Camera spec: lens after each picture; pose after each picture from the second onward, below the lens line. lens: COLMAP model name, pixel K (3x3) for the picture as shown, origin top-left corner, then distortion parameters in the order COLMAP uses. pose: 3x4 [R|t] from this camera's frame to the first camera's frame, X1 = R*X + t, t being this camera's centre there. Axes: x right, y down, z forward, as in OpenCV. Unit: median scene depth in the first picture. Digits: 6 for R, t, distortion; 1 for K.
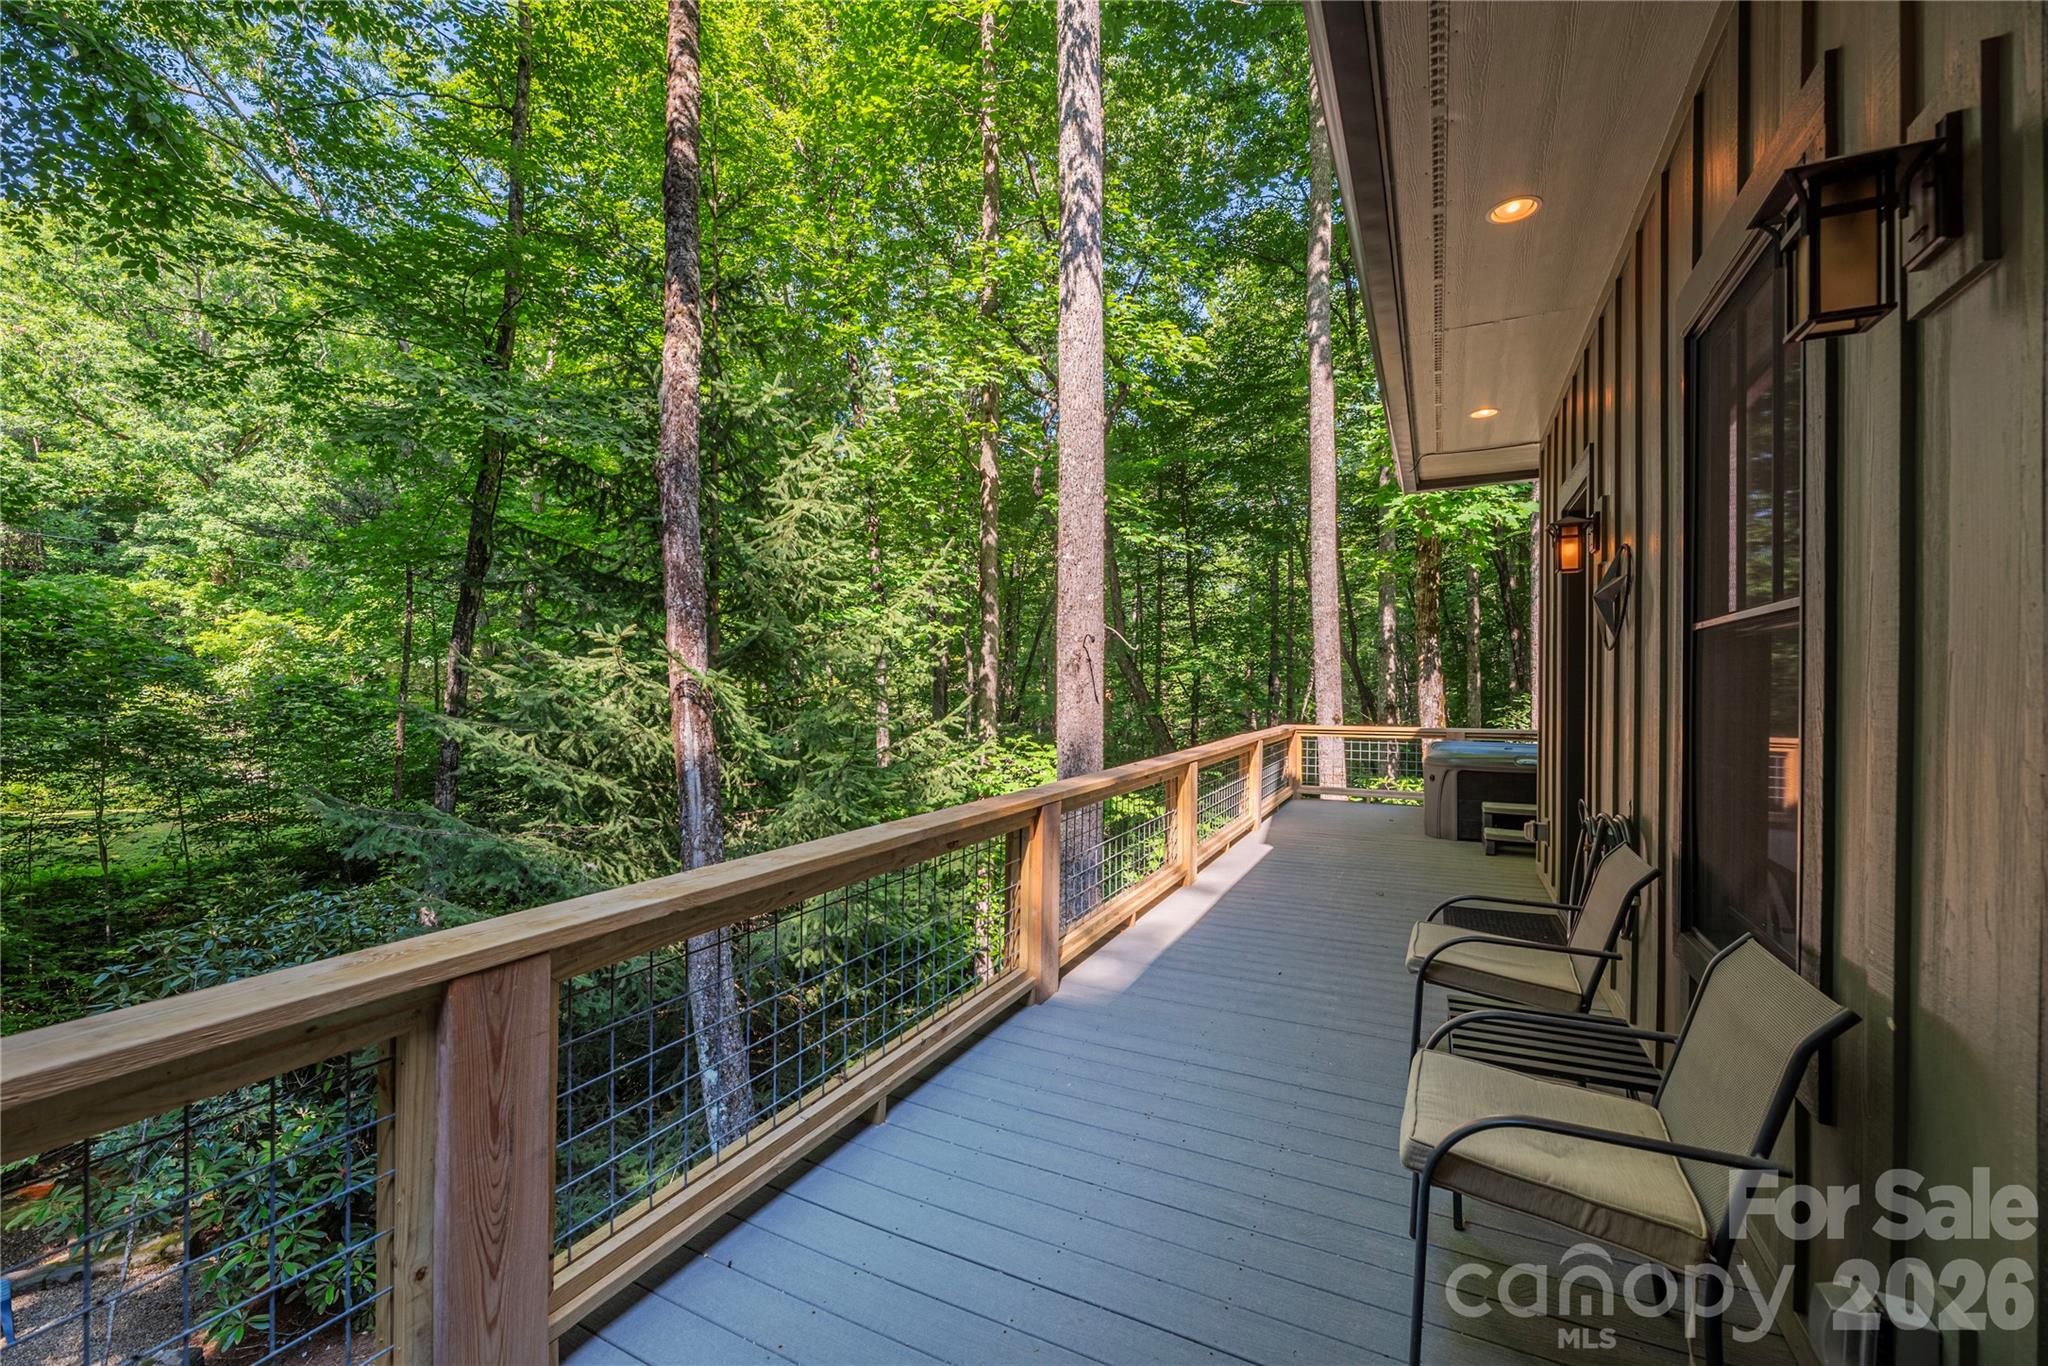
lens RADIAL K [[843.2, 0, 1019.8], [0, 843.2, 674.4], [0, 0, 1]] dist [-0.004225, -0.000182]
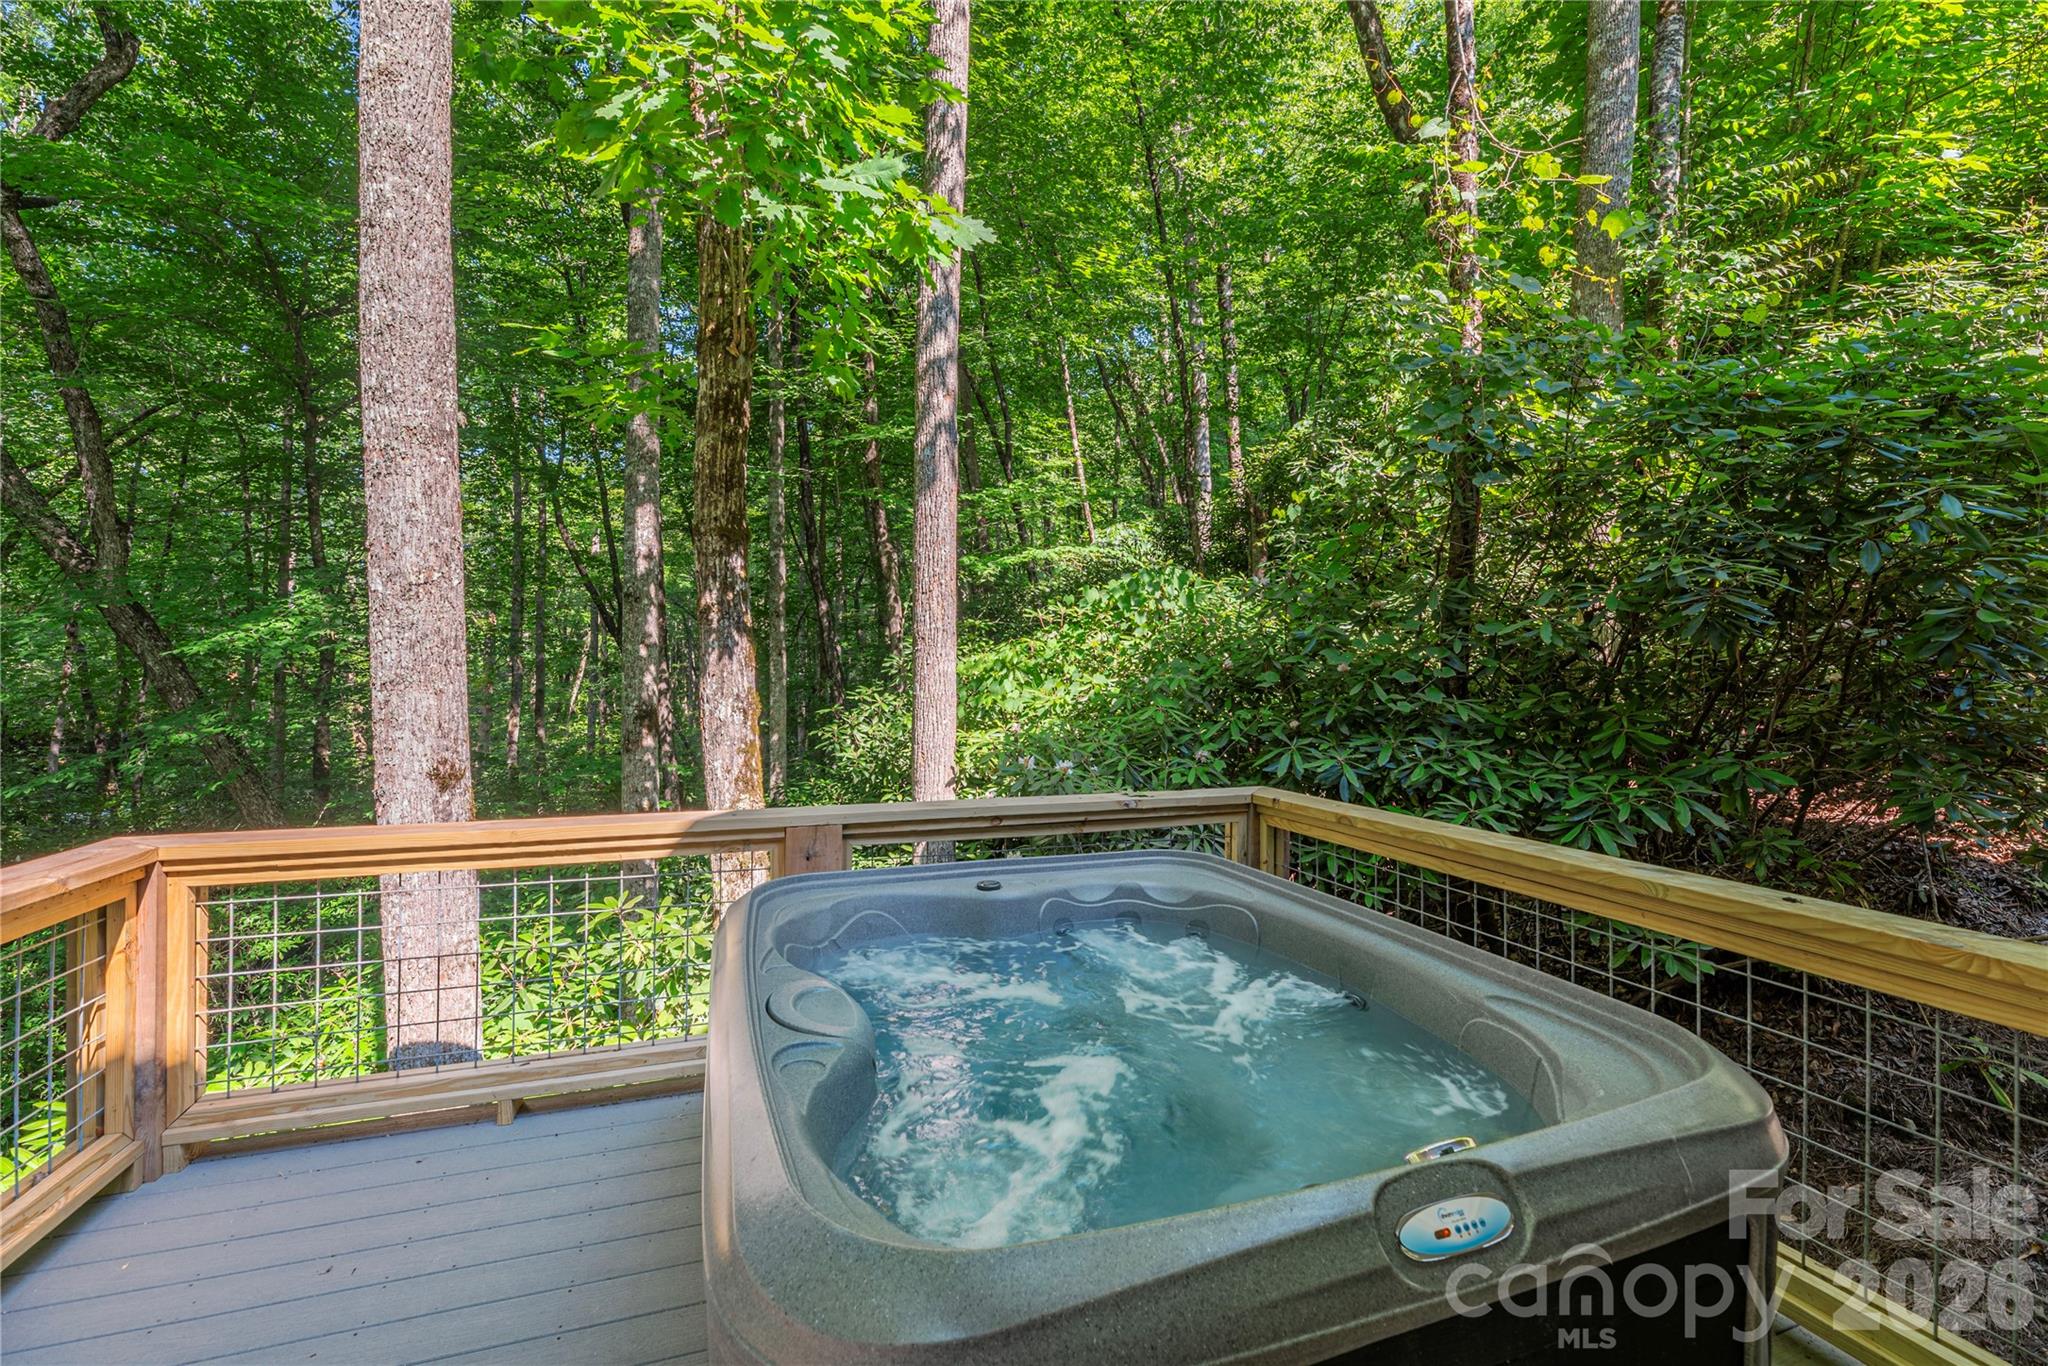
lens RADIAL K [[843.2, 0, 1019.8], [0, 843.2, 674.4], [0, 0, 1]] dist [-0.004225, -0.000182]
pose [[0.700895, -0.002867, 0.713259, 0.302090], [-0.004637, 0.999952, 0.008576, 0.012296], [-0.713250, -0.009318, 0.700848, 0.630322]]
